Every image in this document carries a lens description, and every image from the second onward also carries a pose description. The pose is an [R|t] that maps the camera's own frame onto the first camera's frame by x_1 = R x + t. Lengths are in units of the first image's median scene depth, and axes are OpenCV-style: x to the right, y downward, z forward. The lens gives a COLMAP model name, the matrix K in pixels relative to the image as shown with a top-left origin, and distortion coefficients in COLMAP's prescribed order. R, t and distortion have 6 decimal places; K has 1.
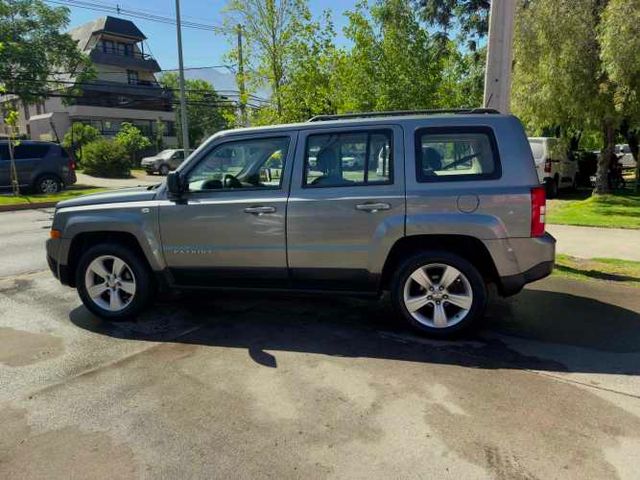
lens RADIAL K [[470.4, 0, 322.8], [0, 470.4, 239.3], [0, 0, 1]] dist [0.003924, -0.011087]
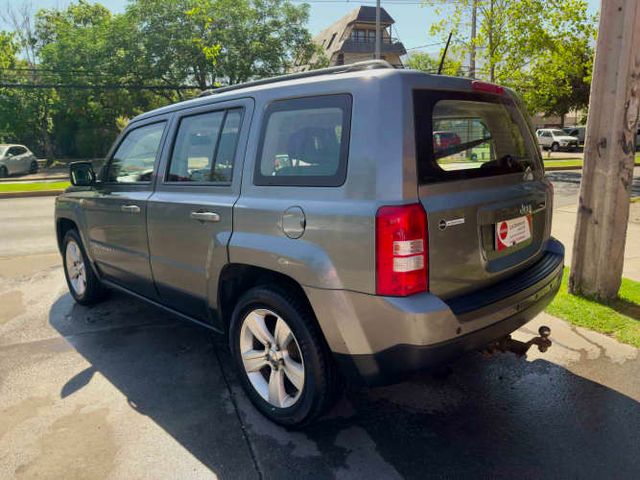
lens RADIAL K [[470.4, 0, 319.0], [0, 470.4, 238.9], [0, 0, 1]] dist [0.003924, -0.011087]
pose [[0.834669, 0.101895, -0.541244, 0.125356], [-0.082518, 0.994780, 0.060025, -0.017653], [0.544535, -0.005438, 0.838720, 0.094610]]
